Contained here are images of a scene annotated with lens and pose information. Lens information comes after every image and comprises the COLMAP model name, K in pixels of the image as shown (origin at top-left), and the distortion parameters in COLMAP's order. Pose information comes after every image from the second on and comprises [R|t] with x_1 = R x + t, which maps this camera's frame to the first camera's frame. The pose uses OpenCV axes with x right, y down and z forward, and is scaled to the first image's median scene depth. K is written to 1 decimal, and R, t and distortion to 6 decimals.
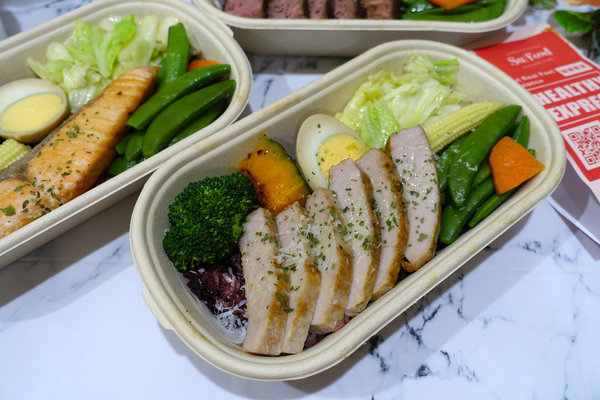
lens RADIAL K [[519.3, 0, 299.6], [0, 519.3, 203.0], [0, 0, 1]] dist [-0.016333, -0.009224]
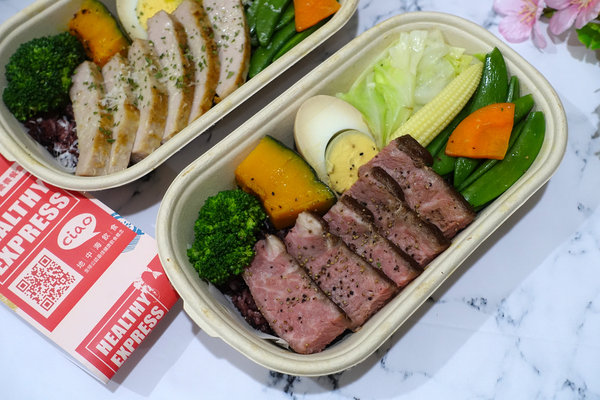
lens RADIAL K [[866.0, 0, 300.0], [0, 866.0, 202.4], [0, 0, 1]] dist [-0.042724, 0.000000]
pose [[0.996086, -0.085389, 0.022850, 0.324218], [0.082236, 0.989993, 0.114677, 0.139321], [-0.032414, -0.112349, 0.993140, -0.927888]]
